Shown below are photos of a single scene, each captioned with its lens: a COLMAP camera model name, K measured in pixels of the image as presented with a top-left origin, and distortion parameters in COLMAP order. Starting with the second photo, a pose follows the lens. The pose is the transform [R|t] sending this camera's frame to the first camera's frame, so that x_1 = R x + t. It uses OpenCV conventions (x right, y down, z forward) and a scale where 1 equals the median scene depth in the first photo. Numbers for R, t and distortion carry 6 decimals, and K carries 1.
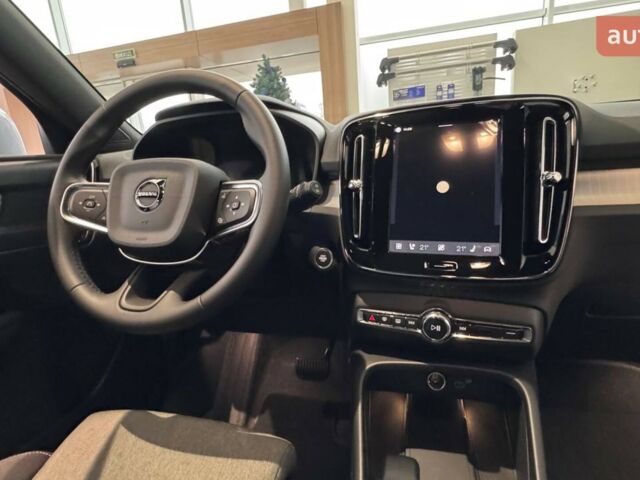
lens RADIAL K [[347.8, 0, 320.0], [0, 347.8, 240.0], [0, 0, 1]] dist [-0.002248, -0.001087]
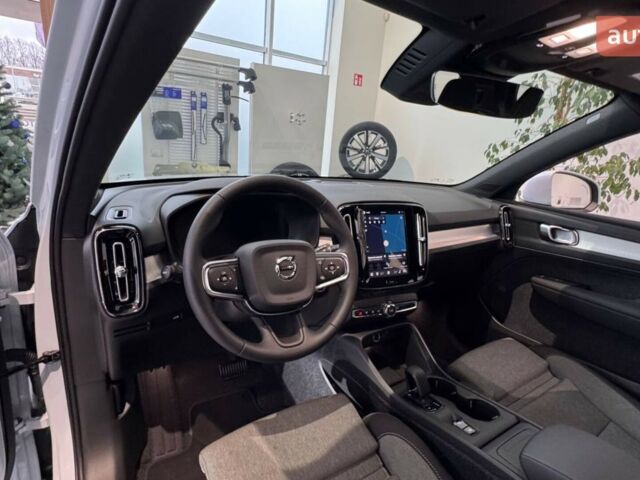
lens RADIAL K [[347.8, 0, 320.0], [0, 347.8, 240.0], [0, 0, 1]] dist [-0.002248, -0.001087]
pose [[0.668117, -0.084619, 0.739229, -0.239891], [0.041864, 0.996213, 0.076199, -0.057740], [-0.742877, -0.019963, 0.669130, -0.015741]]
